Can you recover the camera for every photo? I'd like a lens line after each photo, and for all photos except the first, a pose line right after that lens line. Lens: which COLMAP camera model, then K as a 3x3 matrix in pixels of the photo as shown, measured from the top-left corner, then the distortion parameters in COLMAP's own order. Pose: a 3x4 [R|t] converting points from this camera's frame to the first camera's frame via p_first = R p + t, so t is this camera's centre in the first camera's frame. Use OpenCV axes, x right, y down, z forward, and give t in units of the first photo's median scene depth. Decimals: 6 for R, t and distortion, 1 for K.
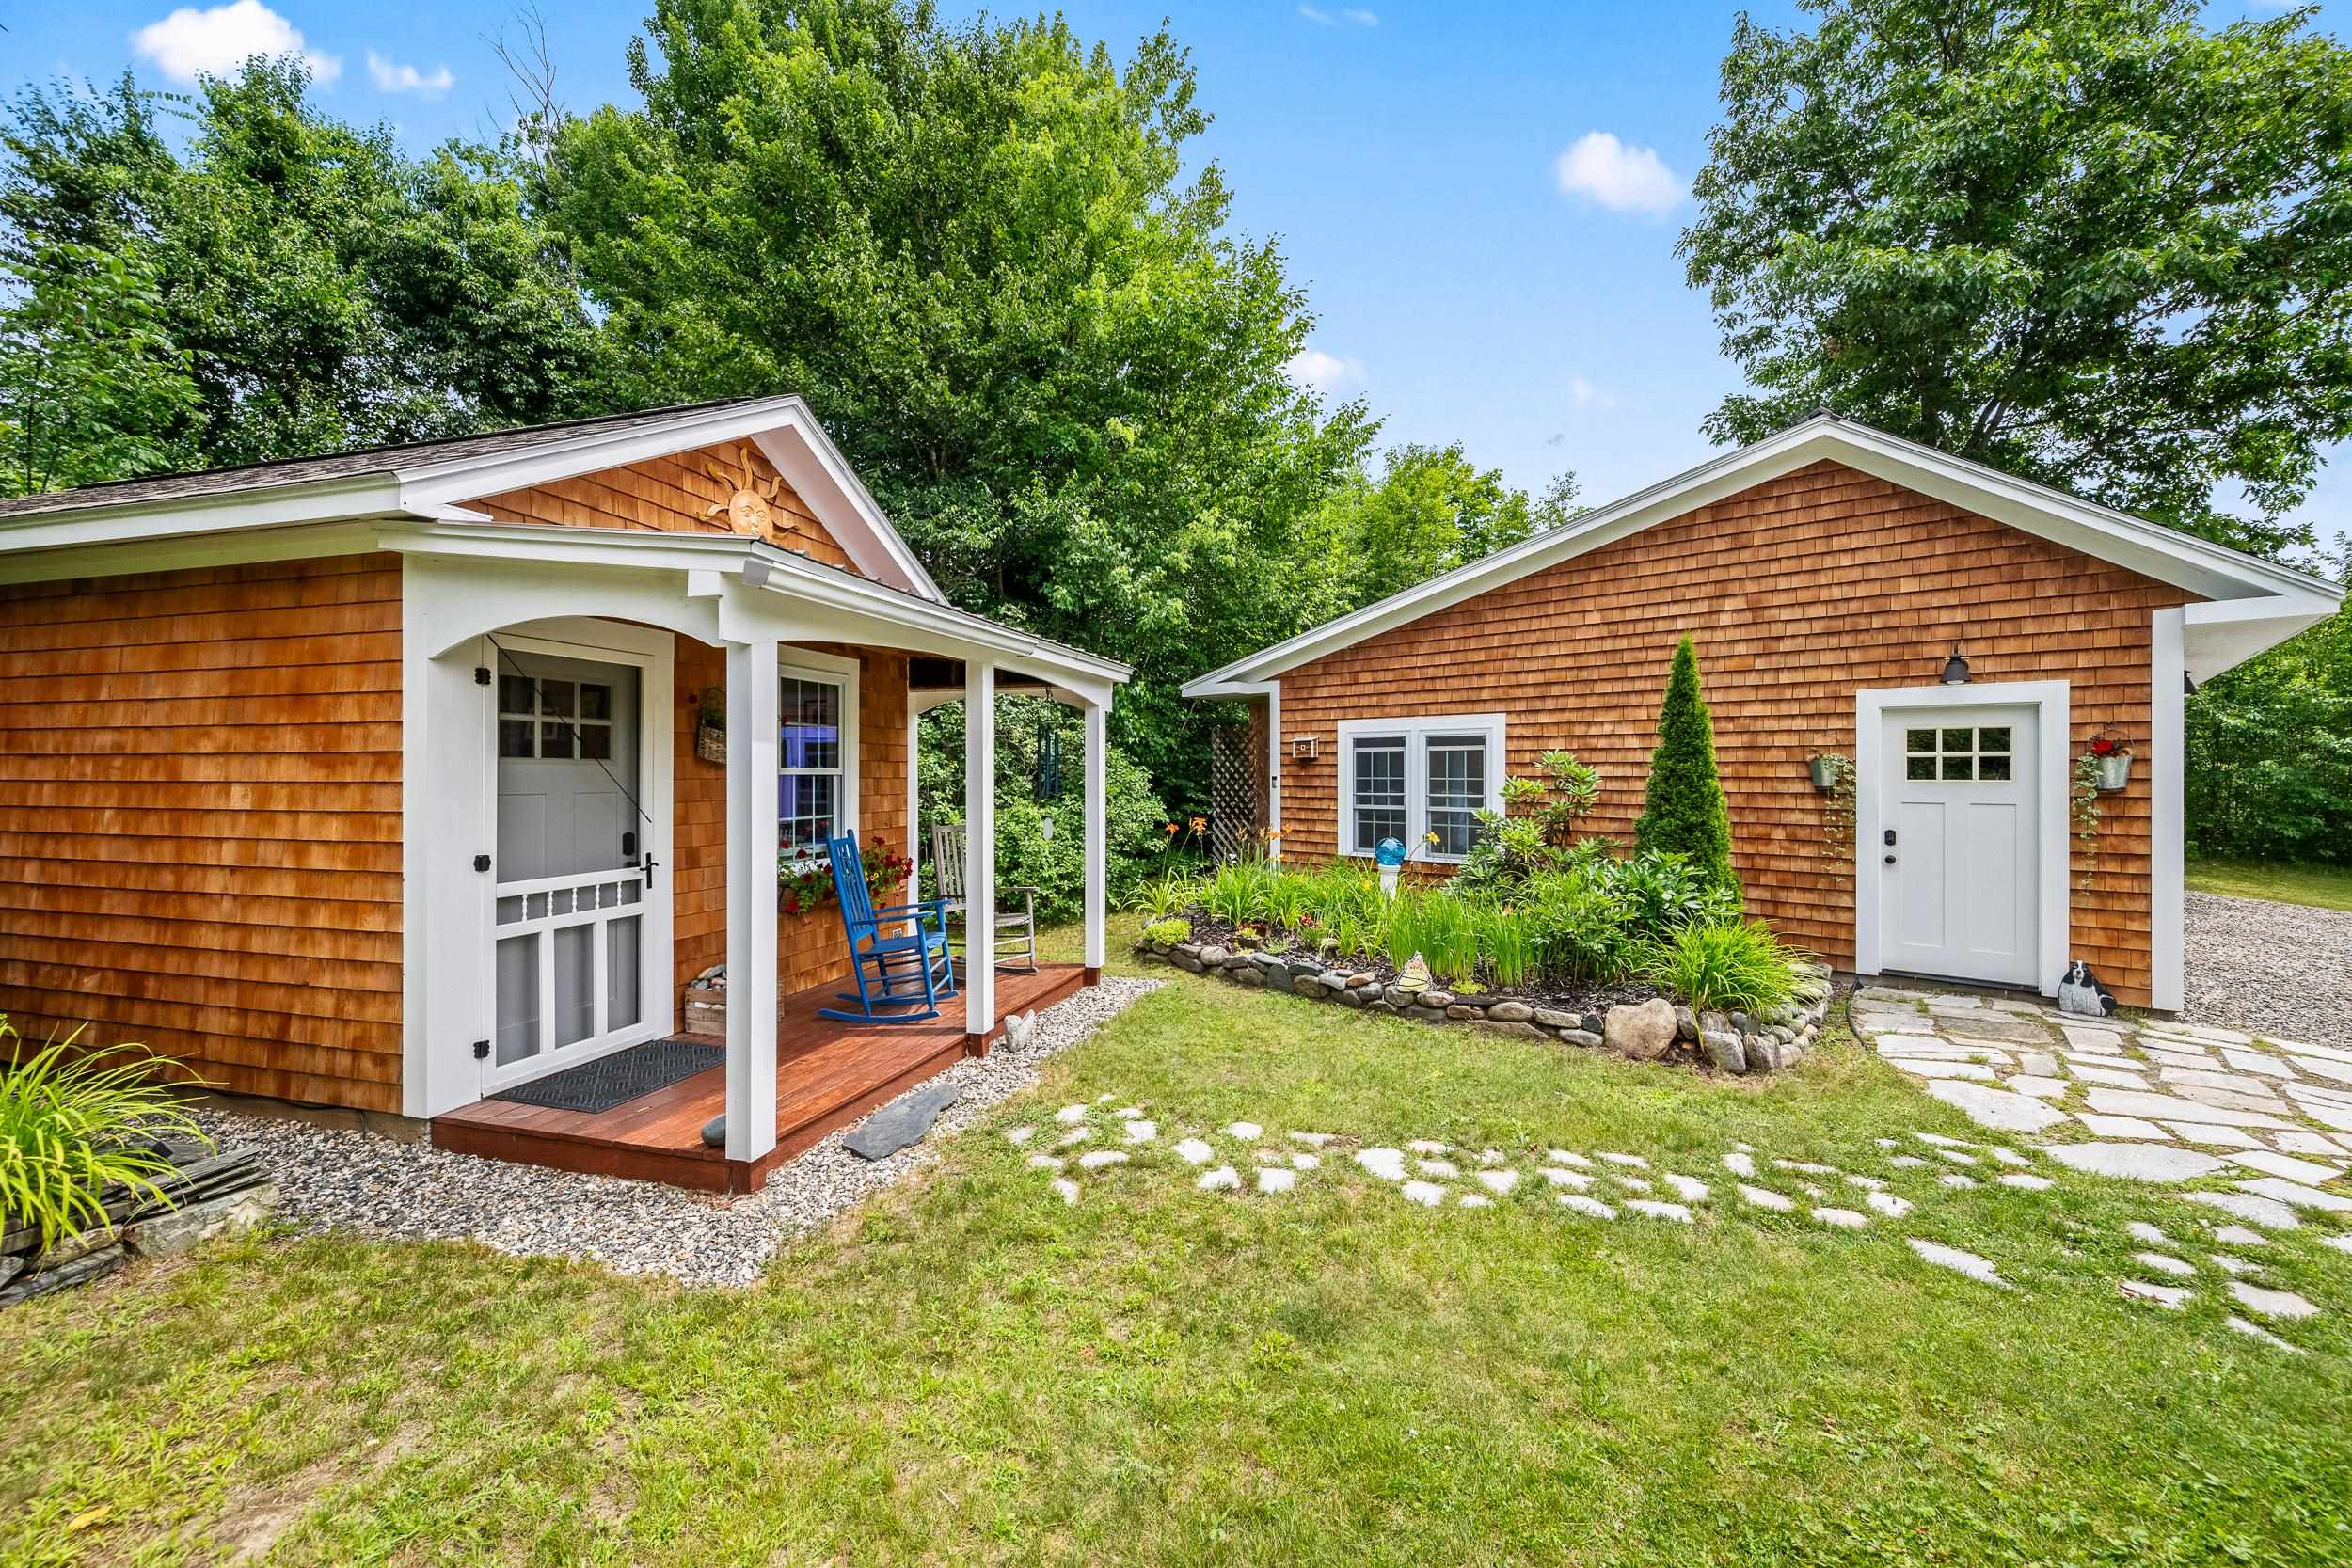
lens RADIAL K [[922.3, 0, 1183.9], [0, 922.3, 780.6], [0, 0, 1]] dist [-0.000075, -0.000027]
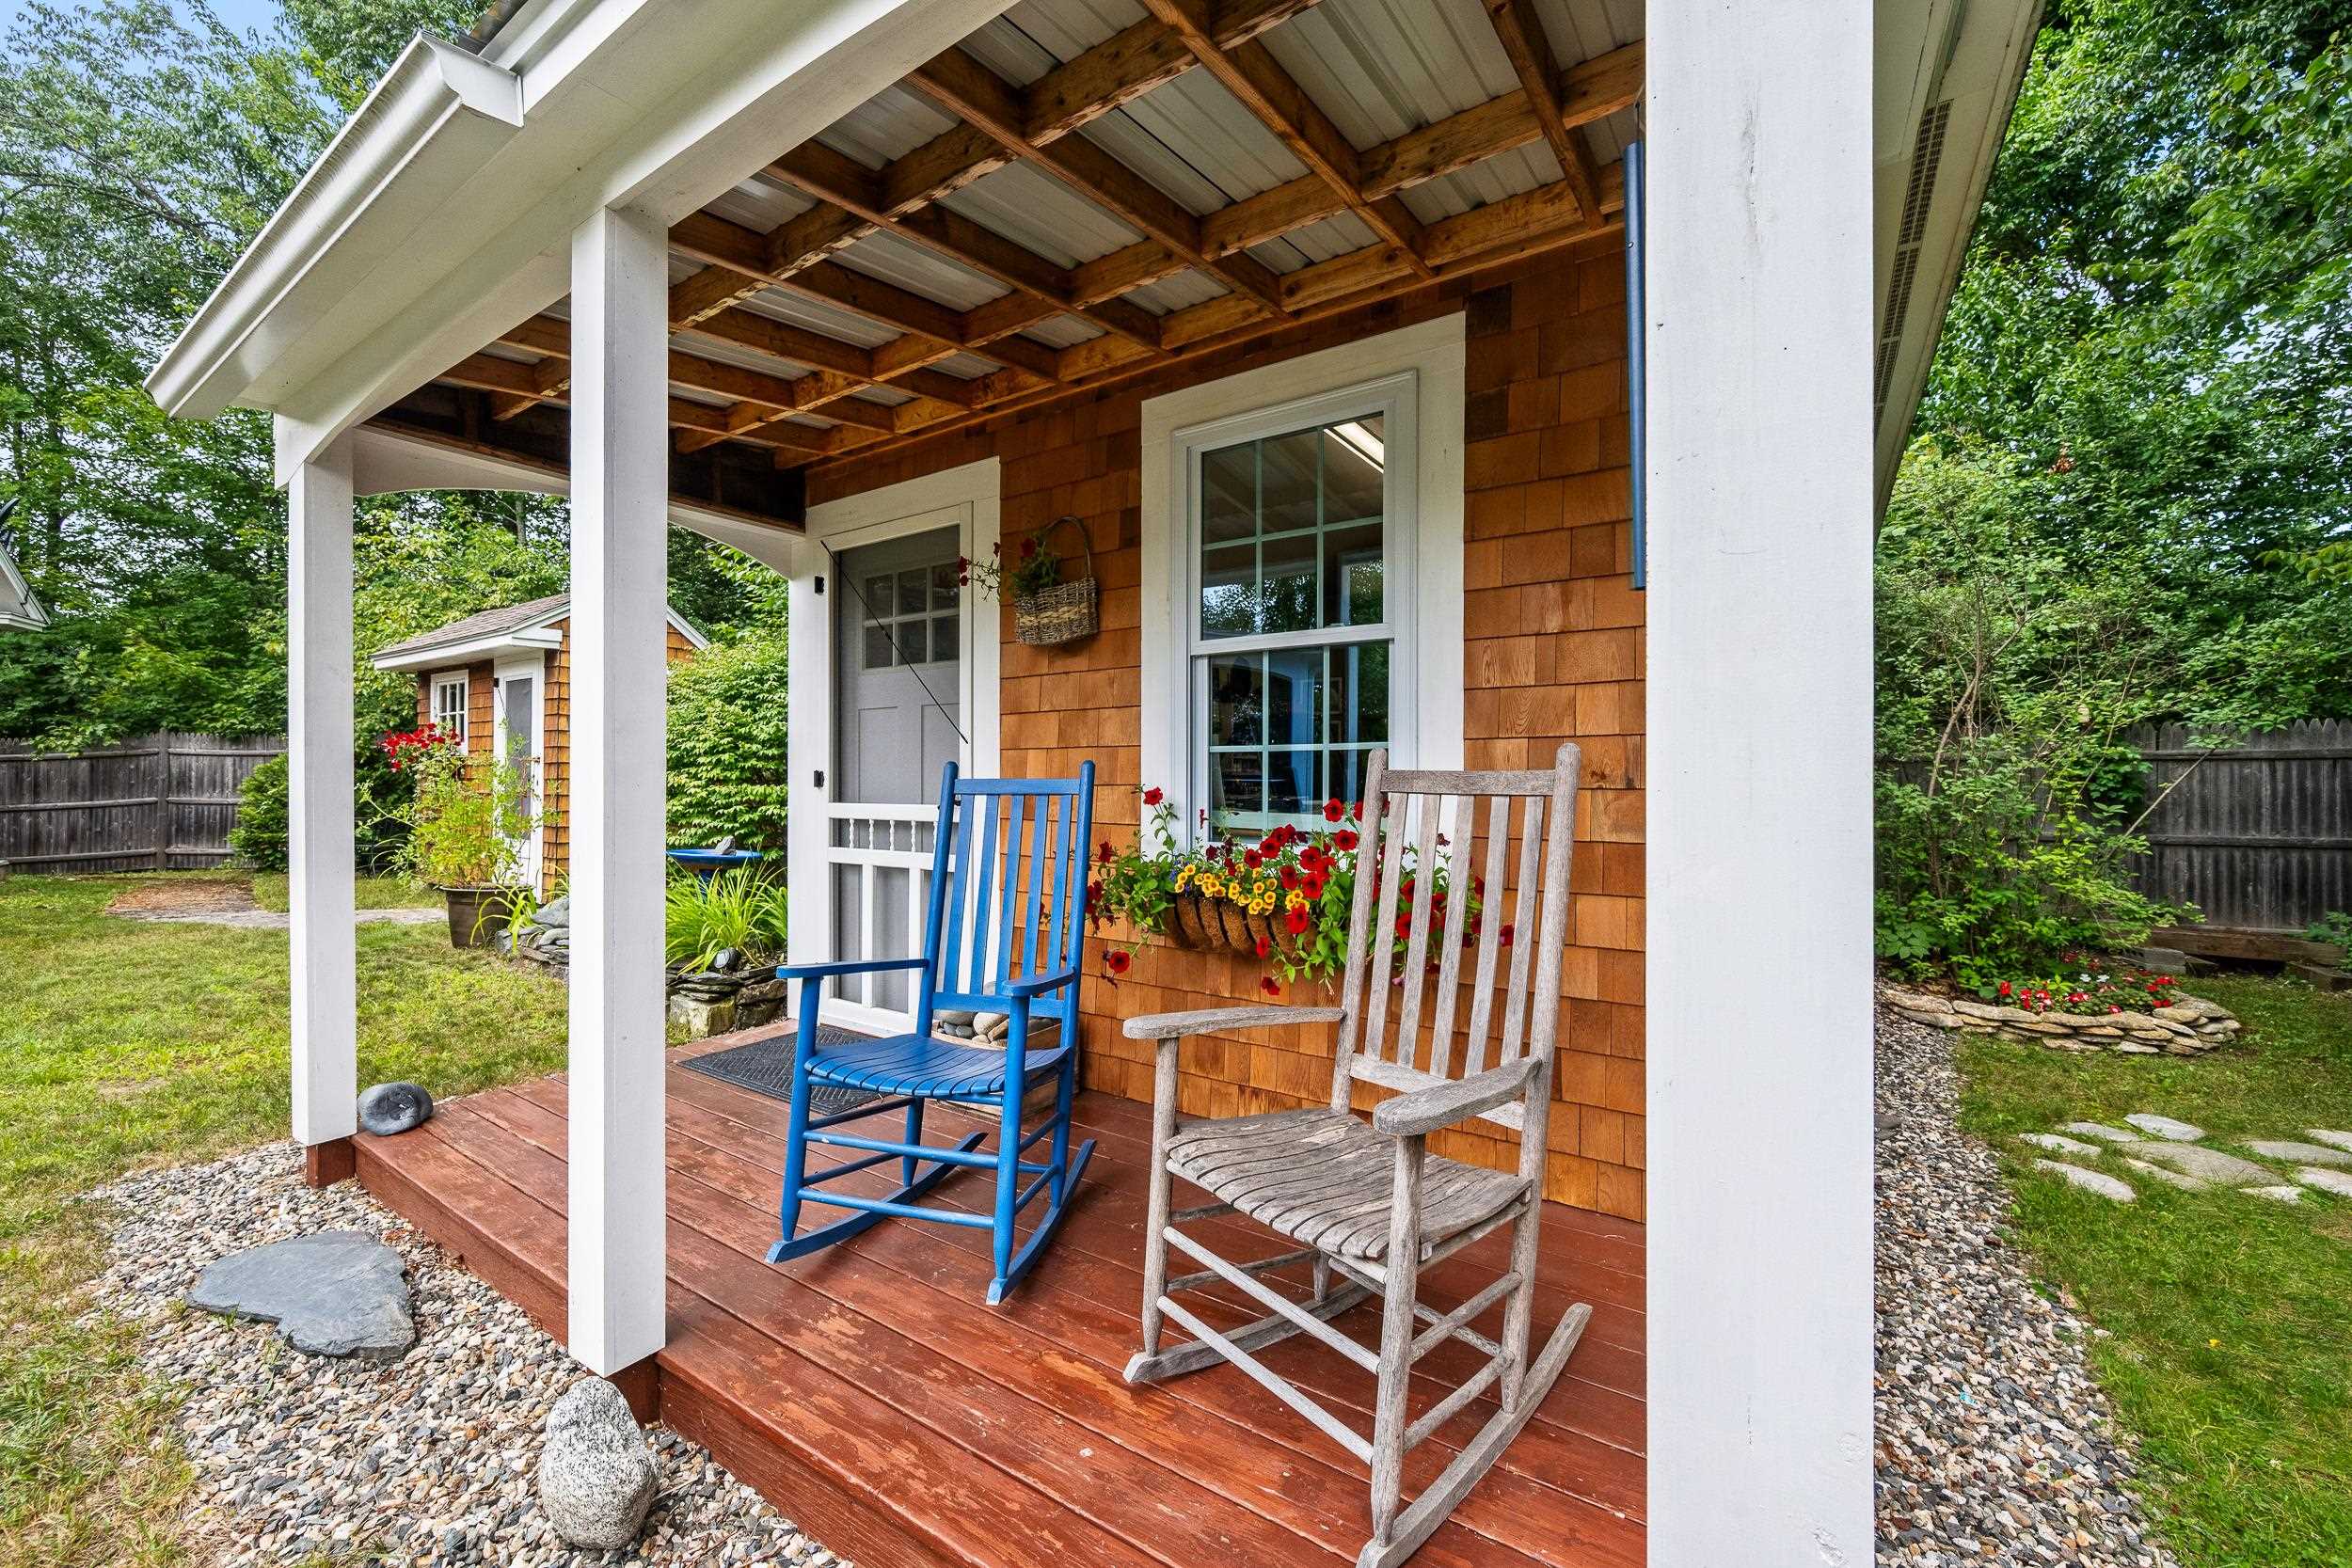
lens RADIAL K [[935.1, 0, 1183.2], [0, 935.1, 781.5], [0, 0, 1]] dist [-0.000709, -0.000022]
pose [[-0.325206, 0.003962, -0.945635, 0.036360], [-0.005617, 0.999965, 0.006121, 0.074477], [0.945626, 0.007303, -0.325173, 1.489624]]
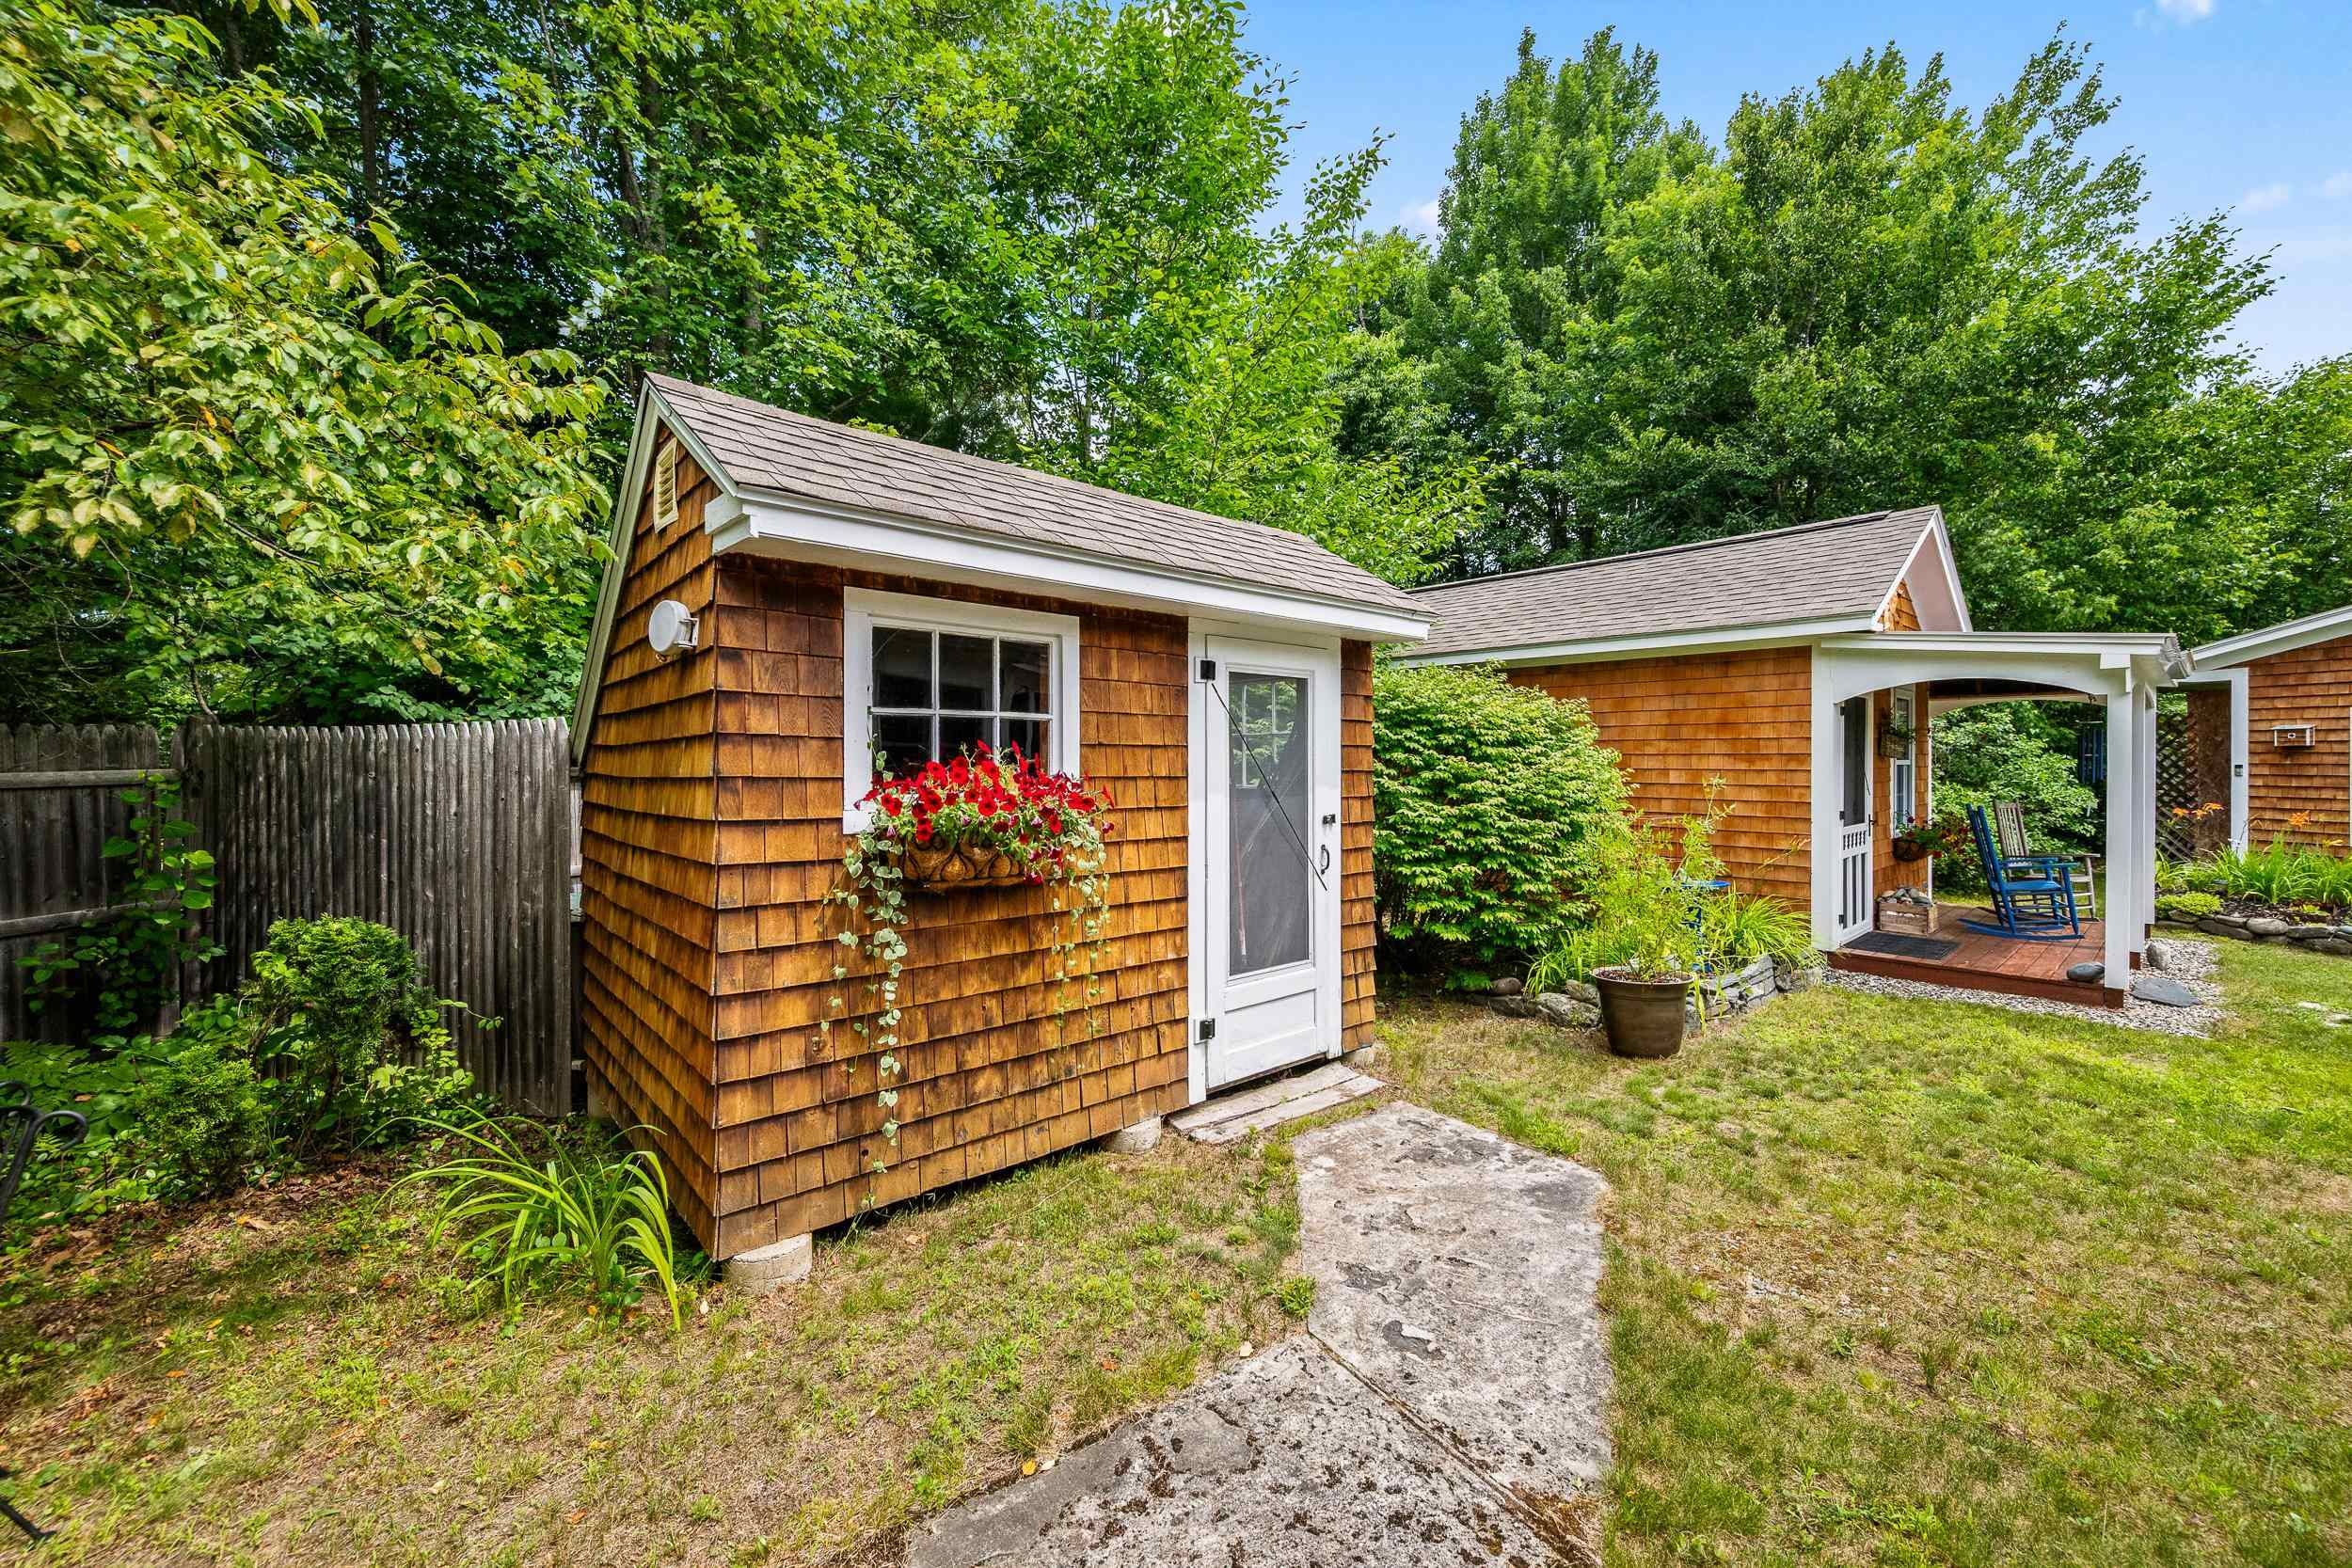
lens RADIAL K [[933.8, 0, 1181.0], [0, 933.8, 767.0], [0, 0, 1]] dist [0.000147, 0.000015]
pose [[0.846157, 0.005430, -0.532906, -0.770767], [-0.003487, 0.999983, 0.004652, -0.007396], [0.532922, -0.002078, 0.846162, -1.067203]]
